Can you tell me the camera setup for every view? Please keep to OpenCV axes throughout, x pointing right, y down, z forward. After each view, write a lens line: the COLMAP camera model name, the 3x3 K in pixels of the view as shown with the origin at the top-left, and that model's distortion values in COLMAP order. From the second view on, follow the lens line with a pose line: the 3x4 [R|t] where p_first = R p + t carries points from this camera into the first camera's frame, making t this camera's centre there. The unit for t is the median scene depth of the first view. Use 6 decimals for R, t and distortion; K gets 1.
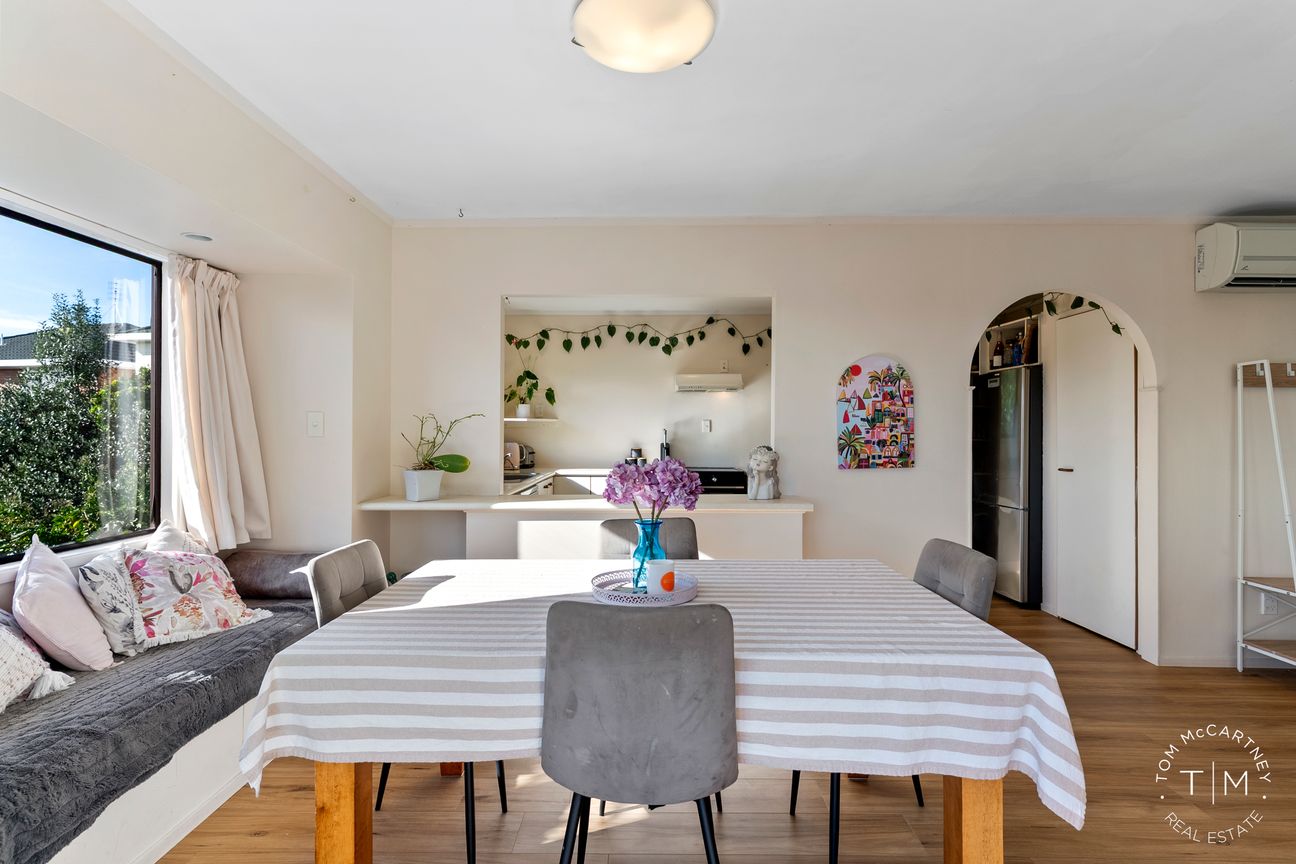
lens RADIAL K [[607.8, 0, 648.0], [0, 607.8, 432.0], [0, 0, 1]] dist [0.001007, 0.000161]
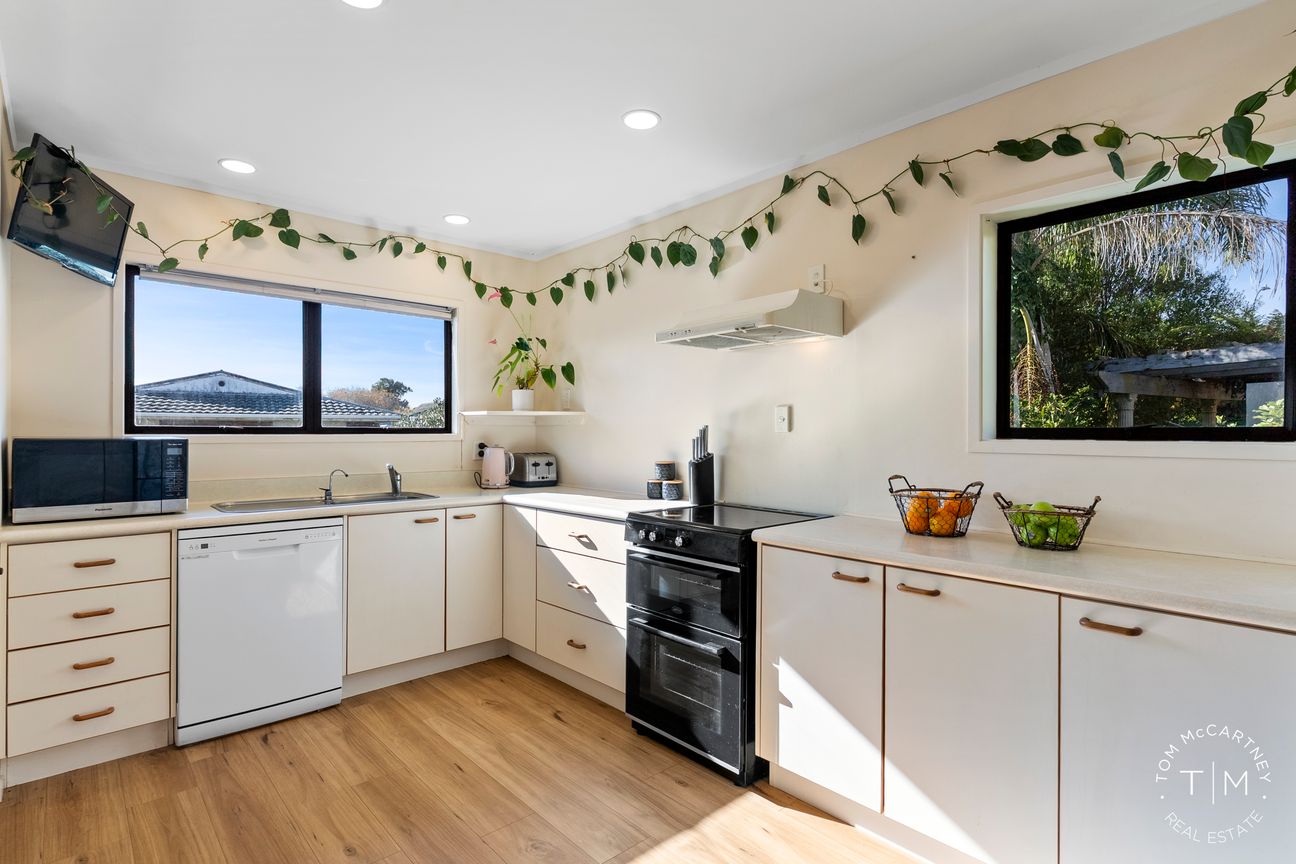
lens RADIAL K [[637.8, 0, 648.0], [0, 637.8, 432.0], [0, 0, 1]] dist [0.000071, 0.000022]
pose [[0.672167, -0.001269, -0.740399, 0.386625], [-0.000405, 0.999998, -0.002082, 0.001410], [0.740400, 0.001699, 0.672165, 0.612404]]
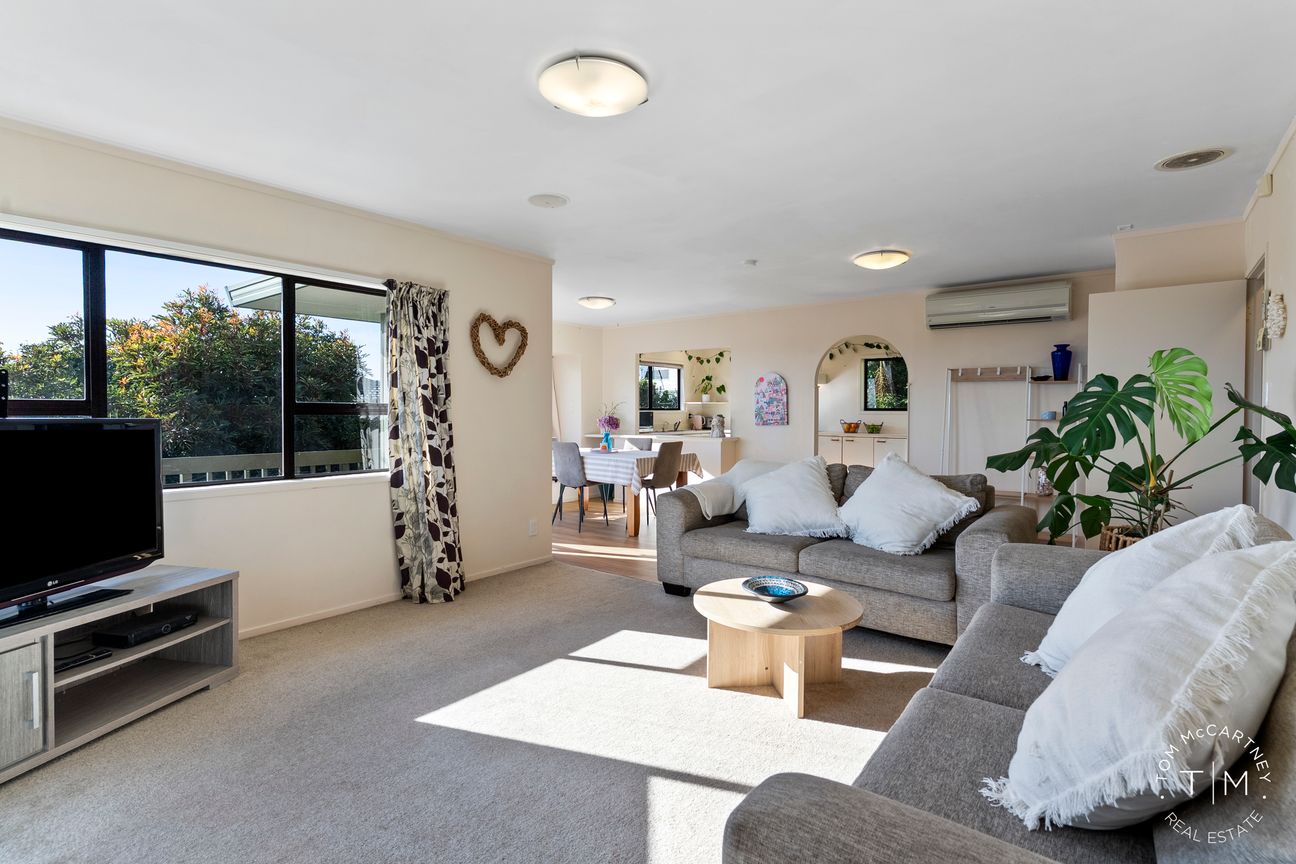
lens RADIAL K [[620.0, 0, 648.9], [0, 620.0, 419.1], [0, 0, 1]] dist [-0.000335, 0.000002]
pose [[0.781162, 0.007387, -0.624284, 0.802906], [0.000000, 0.999930, 0.011832, 0.007101], [0.624328, -0.009243, 0.781108, -0.553951]]
